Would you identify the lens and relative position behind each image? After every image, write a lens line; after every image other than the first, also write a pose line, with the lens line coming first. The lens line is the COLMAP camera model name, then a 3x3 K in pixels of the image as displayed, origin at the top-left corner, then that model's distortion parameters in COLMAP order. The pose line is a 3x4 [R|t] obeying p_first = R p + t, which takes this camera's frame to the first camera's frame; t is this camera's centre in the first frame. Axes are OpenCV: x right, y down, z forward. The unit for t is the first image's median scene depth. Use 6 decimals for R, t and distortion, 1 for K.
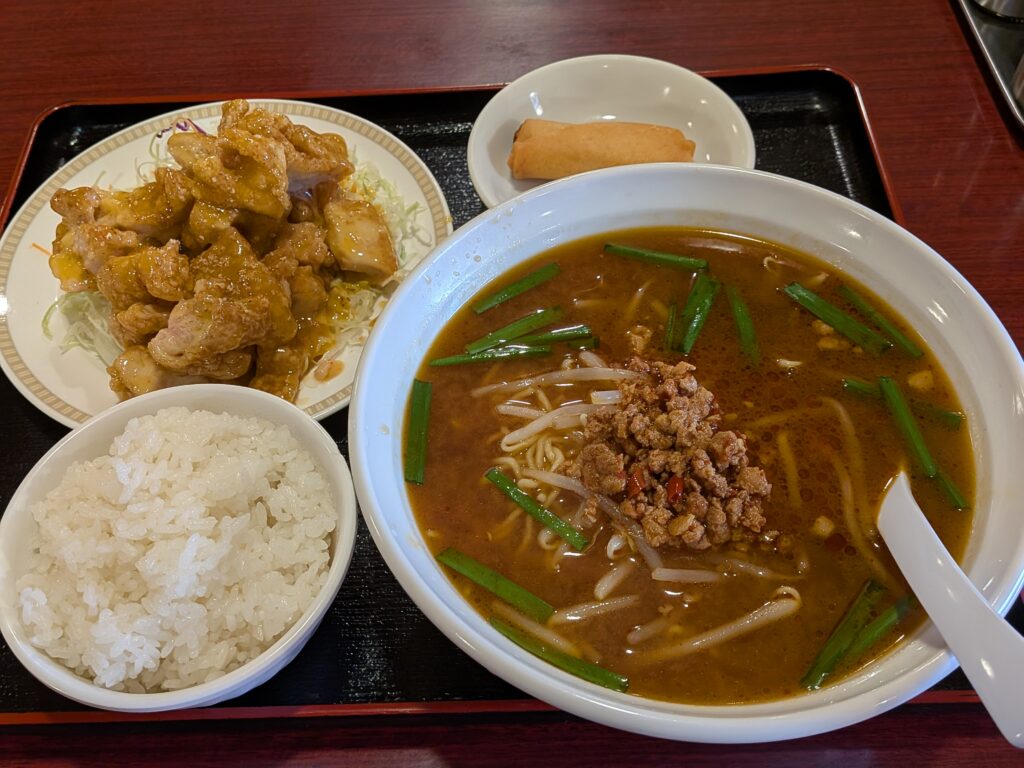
lens RADIAL K [[946.0, 0, 512.0], [0, 946.0, 384.0], [0, 0, 1]] dist [0.110510, -0.280171]
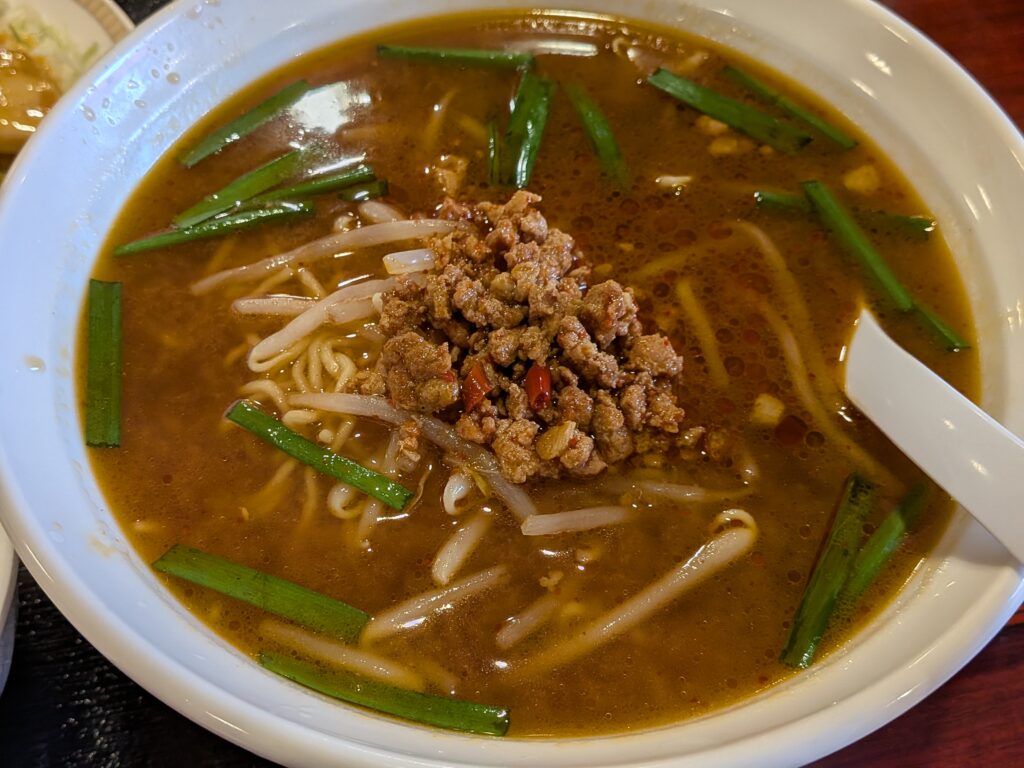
lens RADIAL K [[946.0, 0, 512.0], [0, 946.0, 384.0], [0, 0, 1]] dist [0.110510, -0.280171]
pose [[0.973750, -0.147275, 0.173552, 0.046887], [0.139903, 0.988689, 0.054041, 0.071362], [-0.179548, -0.028342, 0.983341, 0.385519]]
